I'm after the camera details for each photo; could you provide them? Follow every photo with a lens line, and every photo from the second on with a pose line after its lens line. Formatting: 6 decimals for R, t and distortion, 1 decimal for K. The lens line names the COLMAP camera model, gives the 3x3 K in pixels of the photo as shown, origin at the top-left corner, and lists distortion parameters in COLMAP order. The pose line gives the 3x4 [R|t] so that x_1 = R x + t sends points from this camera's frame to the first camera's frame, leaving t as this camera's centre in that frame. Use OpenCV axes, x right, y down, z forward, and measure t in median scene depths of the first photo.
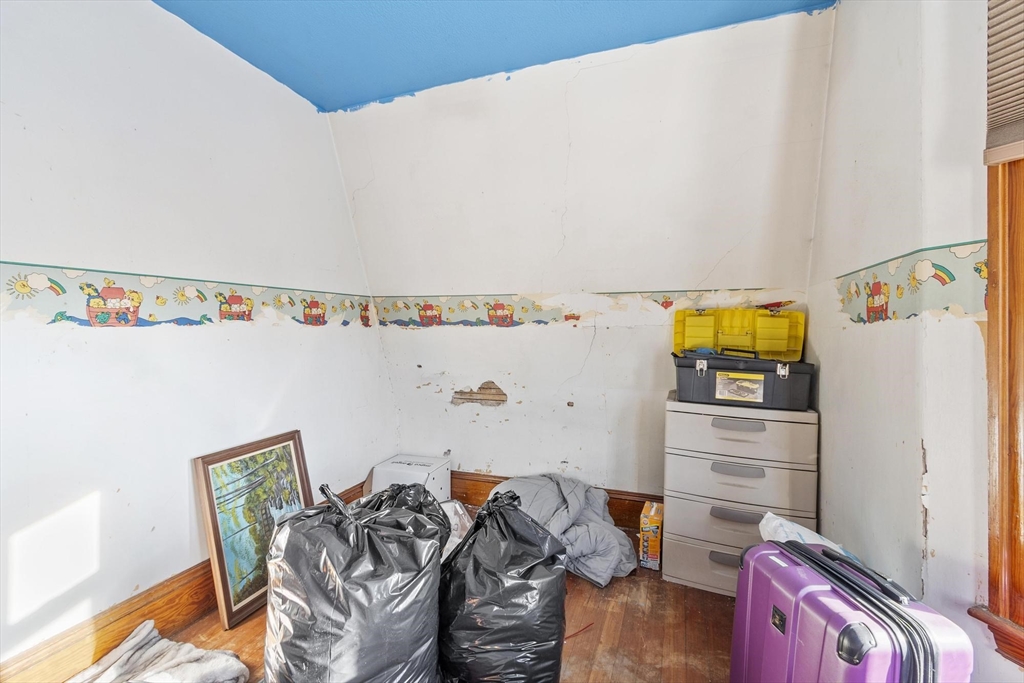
lens RADIAL K [[452.3, 0, 513.0], [0, 452.3, 326.1], [0, 0, 1]] dist [0.000397, -0.000018]
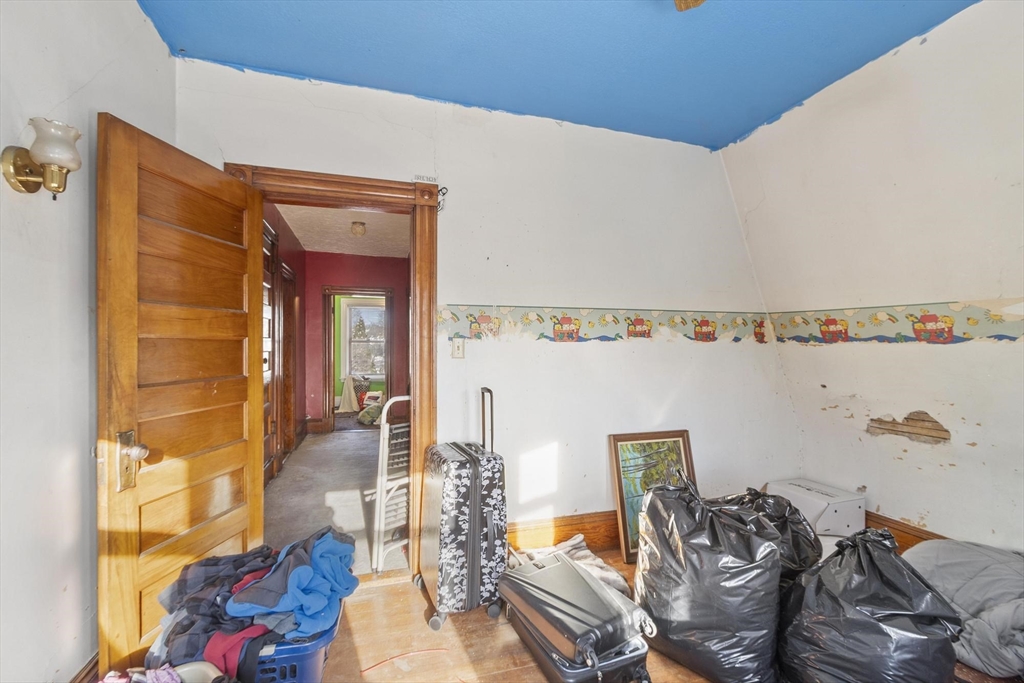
lens RADIAL K [[453.9, 0, 511.5], [0, 453.9, 329.1], [0, 0, 1]] dist [-0.000269, -0.000182]
pose [[0.608675, -0.019923, -0.793169, 0.211903], [-0.004076, 0.999593, -0.028236, 0.001767], [0.793409, 0.020420, 0.608346, -0.100456]]
